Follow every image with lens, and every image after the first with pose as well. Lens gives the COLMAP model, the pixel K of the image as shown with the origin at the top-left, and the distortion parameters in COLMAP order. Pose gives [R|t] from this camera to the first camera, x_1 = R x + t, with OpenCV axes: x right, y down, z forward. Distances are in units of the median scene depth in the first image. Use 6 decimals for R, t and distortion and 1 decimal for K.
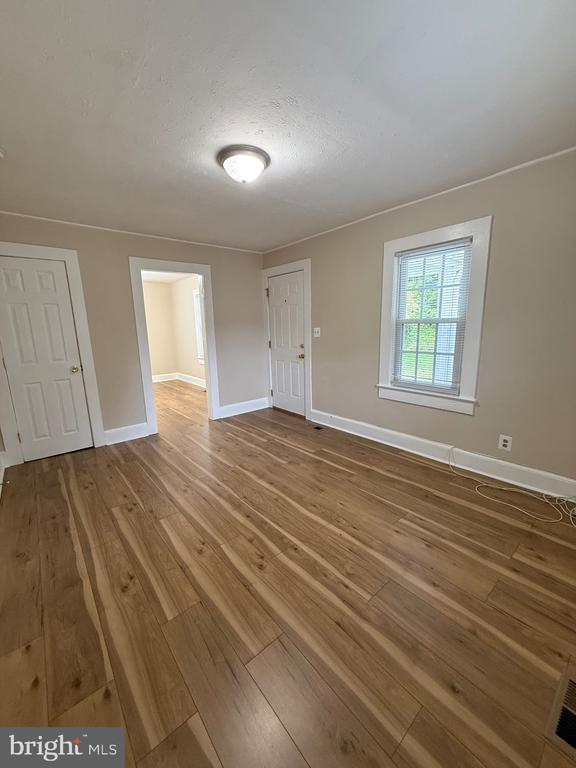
lens RADIAL K [[305.9, 0, 286.8], [0, 305.9, 383.7], [0, 0, 1]] dist [-0.001077, -0.000019]
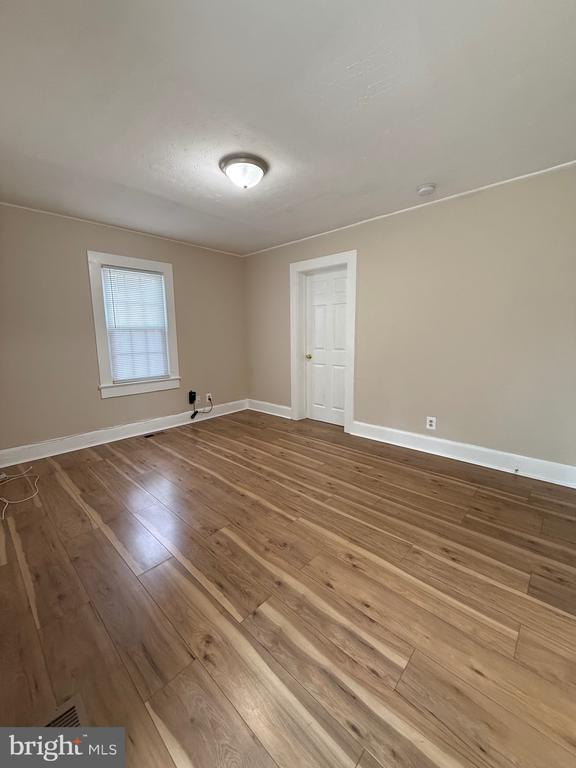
lens RADIAL K [[305.9, 0, 286.8], [0, 305.9, 383.7], [0, 0, 1]] dist [-0.001077, -0.000019]
pose [[-0.991892, 0.057682, -0.113241, -0.106385], [0.014969, 0.937884, 0.346626, -0.328088], [0.126201, 0.342120, -0.931143, 1.935989]]
